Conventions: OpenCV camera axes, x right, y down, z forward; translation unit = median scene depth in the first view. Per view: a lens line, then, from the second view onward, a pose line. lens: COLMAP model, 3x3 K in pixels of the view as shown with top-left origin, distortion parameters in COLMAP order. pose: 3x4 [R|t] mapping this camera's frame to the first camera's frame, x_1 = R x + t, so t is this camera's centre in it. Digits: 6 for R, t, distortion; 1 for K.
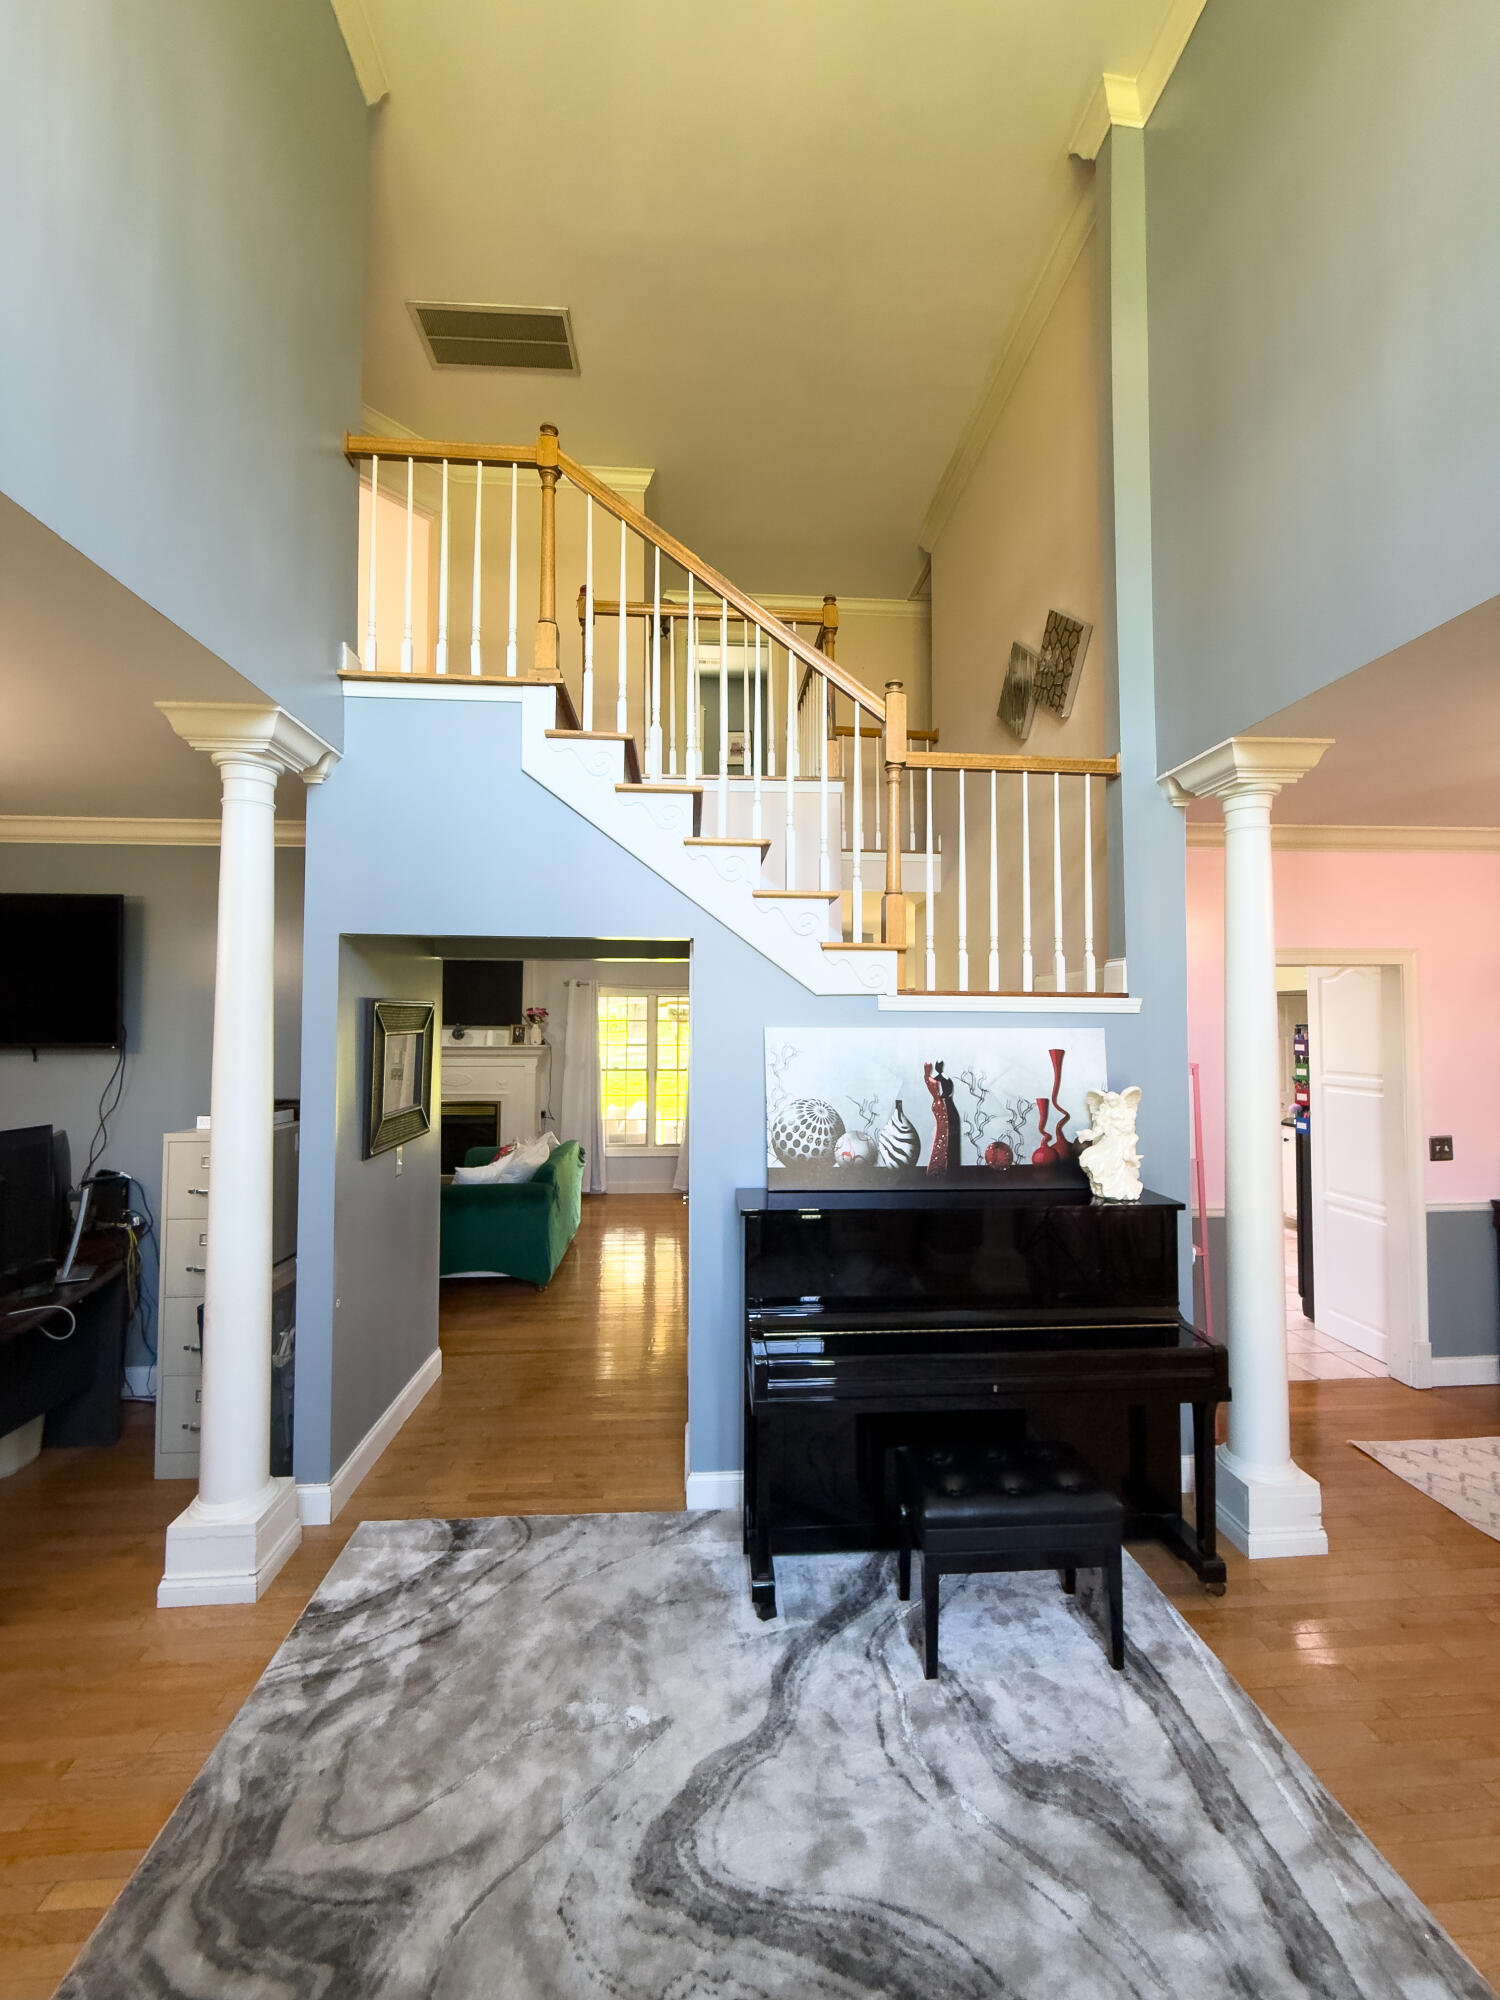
lens RADIAL K [[800.9, 0, 754.8], [0, 800.9, 998.7], [0, 0, 1]] dist [-0.010855, -0.000098]
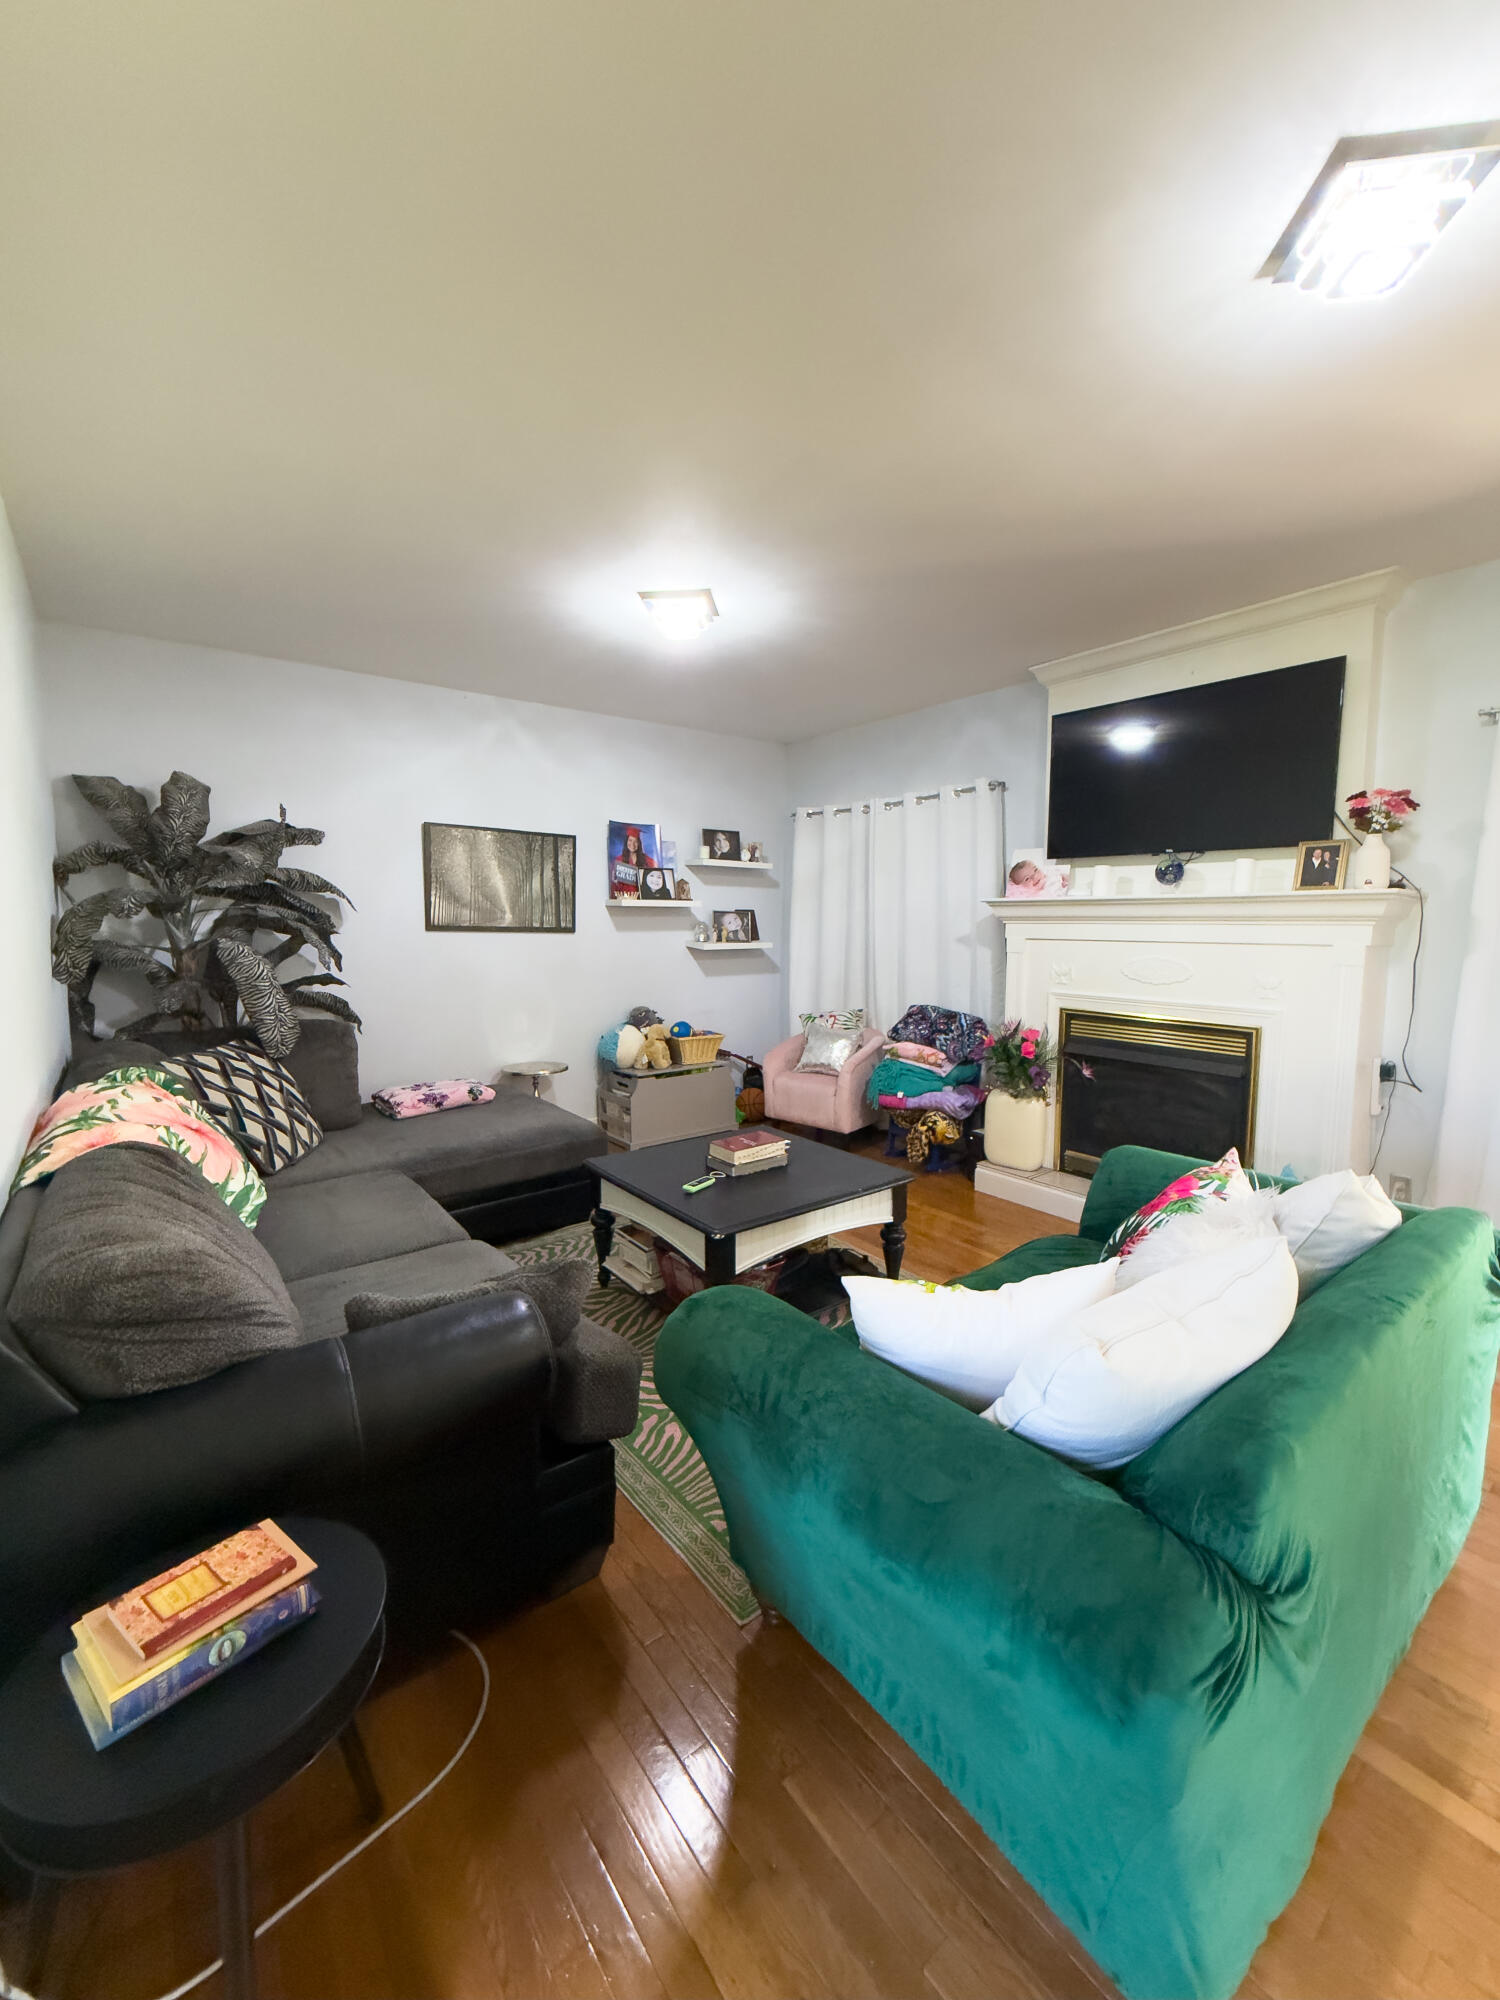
lens RADIAL K [[800.9, 0, 756.8], [0, 800.9, 994.4], [0, 0, 1]] dist [-0.010855, -0.000098]
pose [[0.557935, 0.082860, -0.825737, -0.122211], [0.007792, 0.994436, 0.105053, 0.065149], [0.829848, -0.065047, 0.554186, 0.551261]]
